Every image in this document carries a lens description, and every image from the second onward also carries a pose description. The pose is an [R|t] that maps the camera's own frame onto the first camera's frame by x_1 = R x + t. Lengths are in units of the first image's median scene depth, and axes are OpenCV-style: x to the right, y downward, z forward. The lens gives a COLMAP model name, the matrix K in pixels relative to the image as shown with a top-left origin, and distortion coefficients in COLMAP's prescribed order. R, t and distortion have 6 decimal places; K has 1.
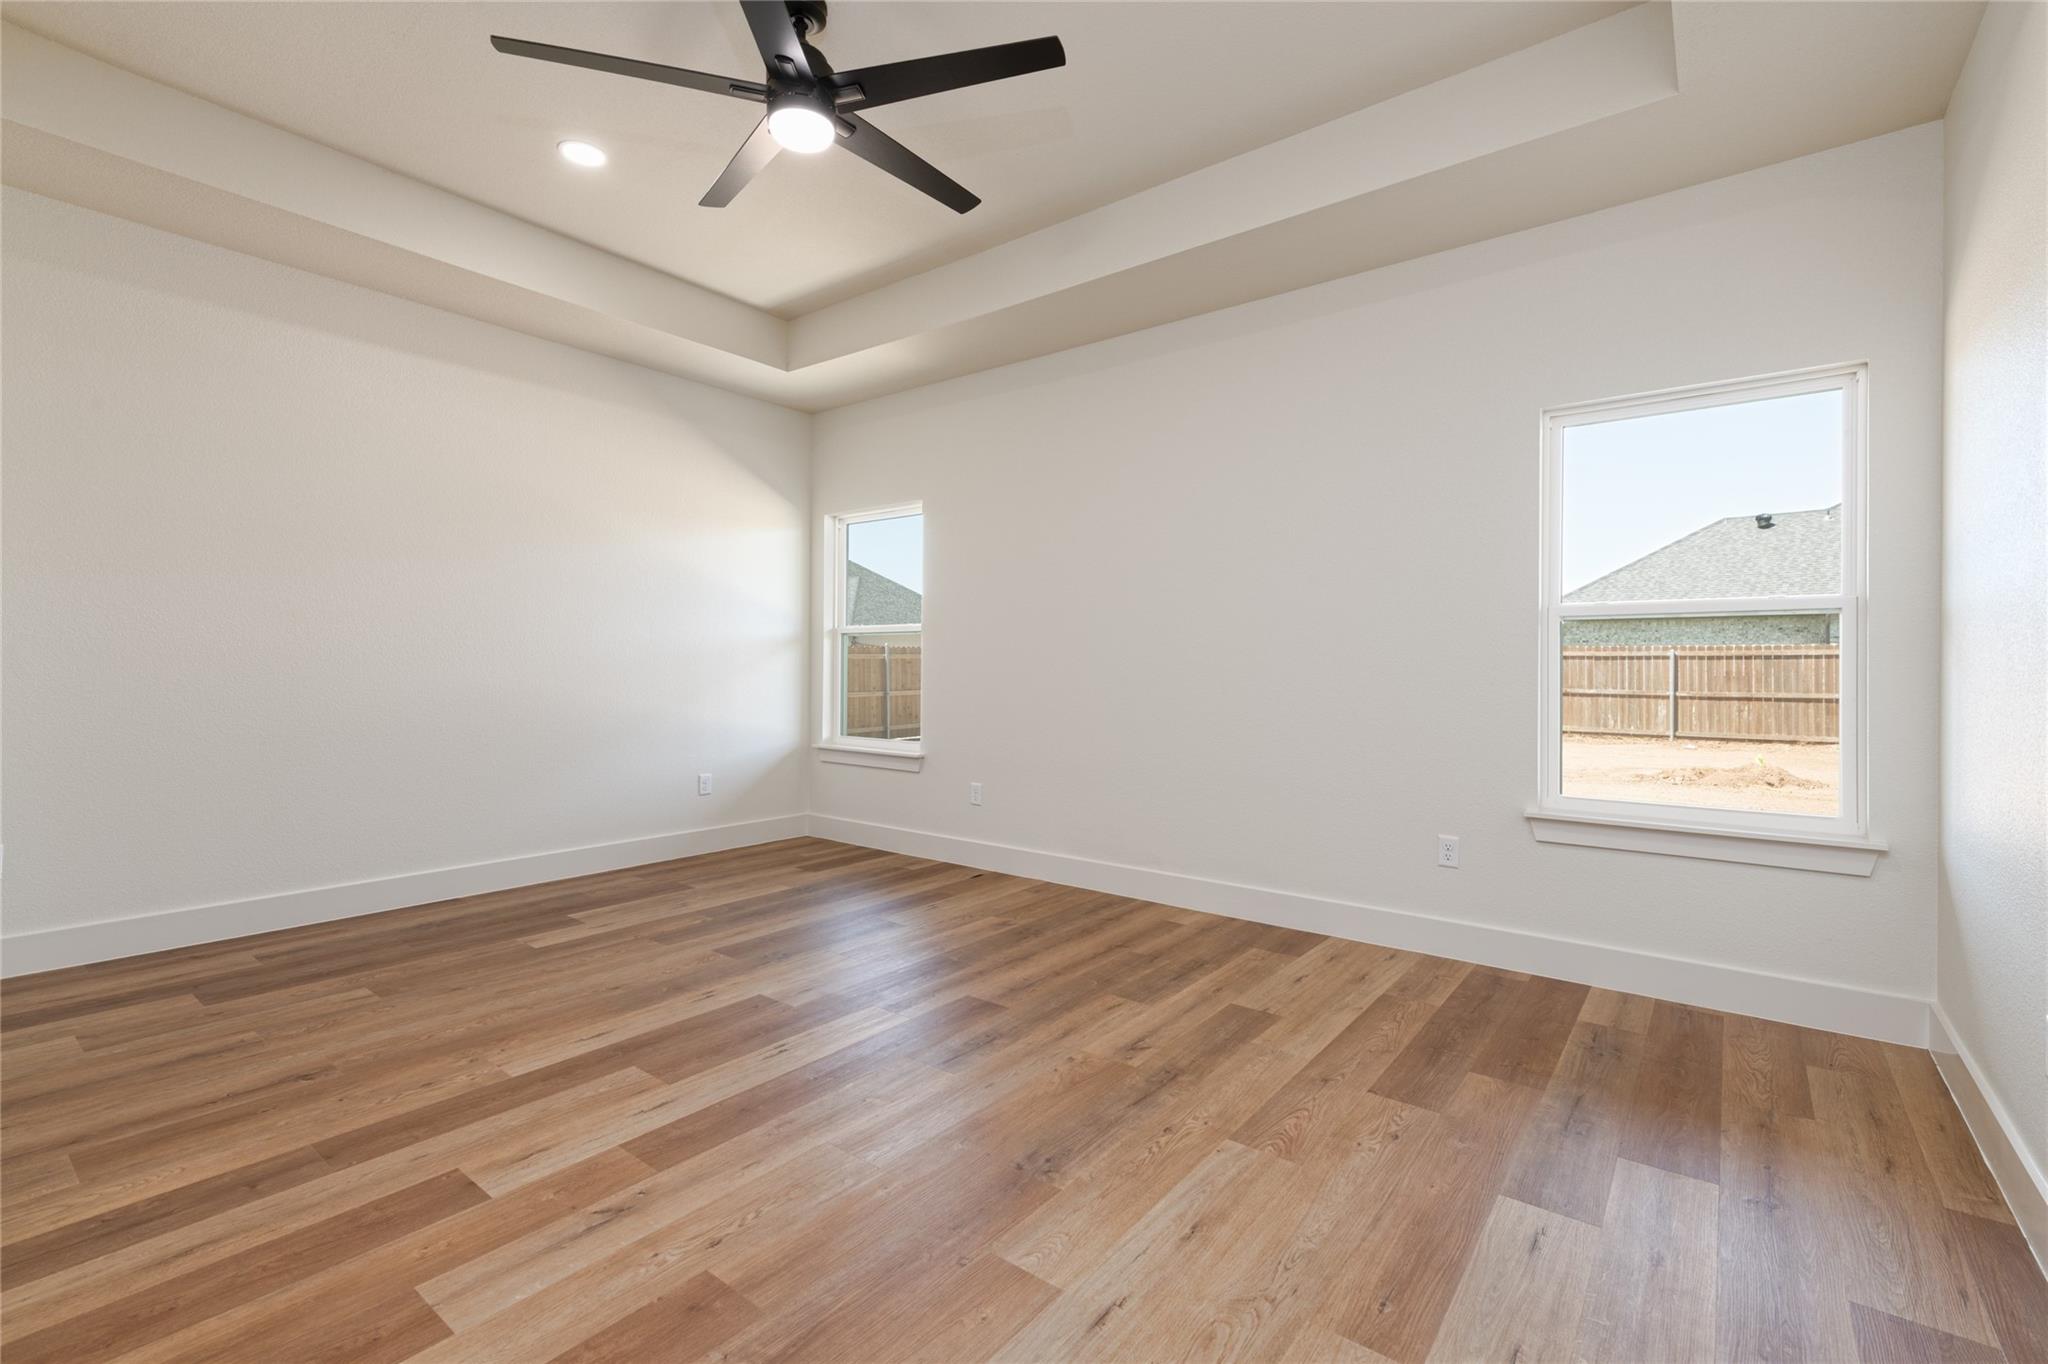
lens RADIAL K [[913.7, 0, 1021.7], [0, 913.7, 665.1], [0, 0, 1]] dist [0.022671, -0.004512]
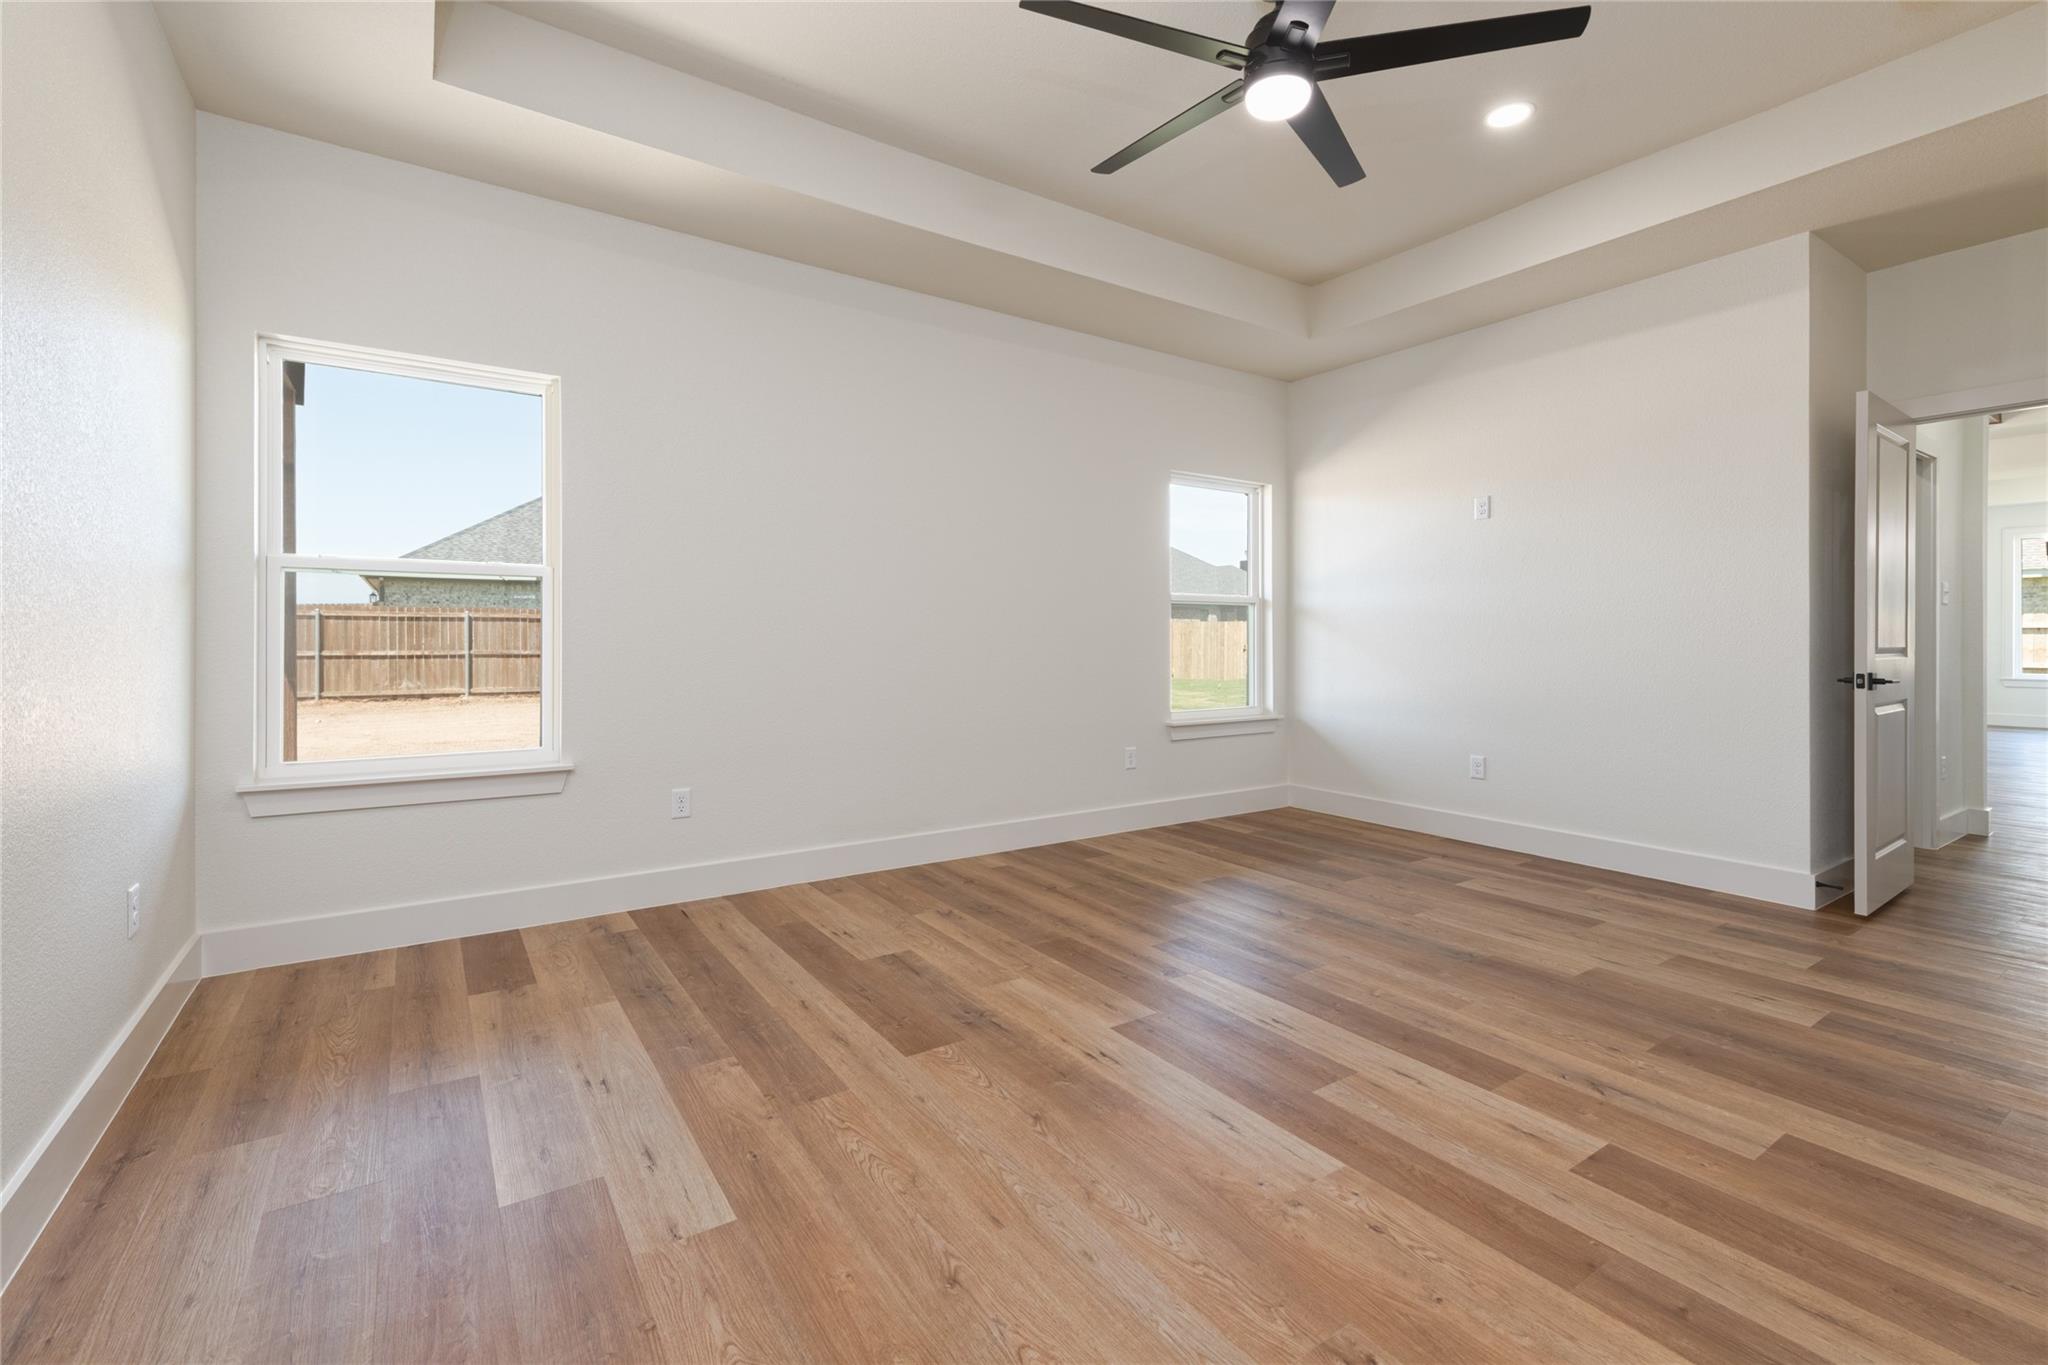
lens RADIAL K [[913.7, 0, 1017.4], [0, 913.7, 647.4], [0, 0, 1]] dist [0.022671, -0.004512]
pose [[0.285720, -0.019487, 0.958115, -0.998875], [-0.004094, 0.999759, 0.021555, -0.005856], [-0.958304, -0.010081, 0.285572, 0.763863]]
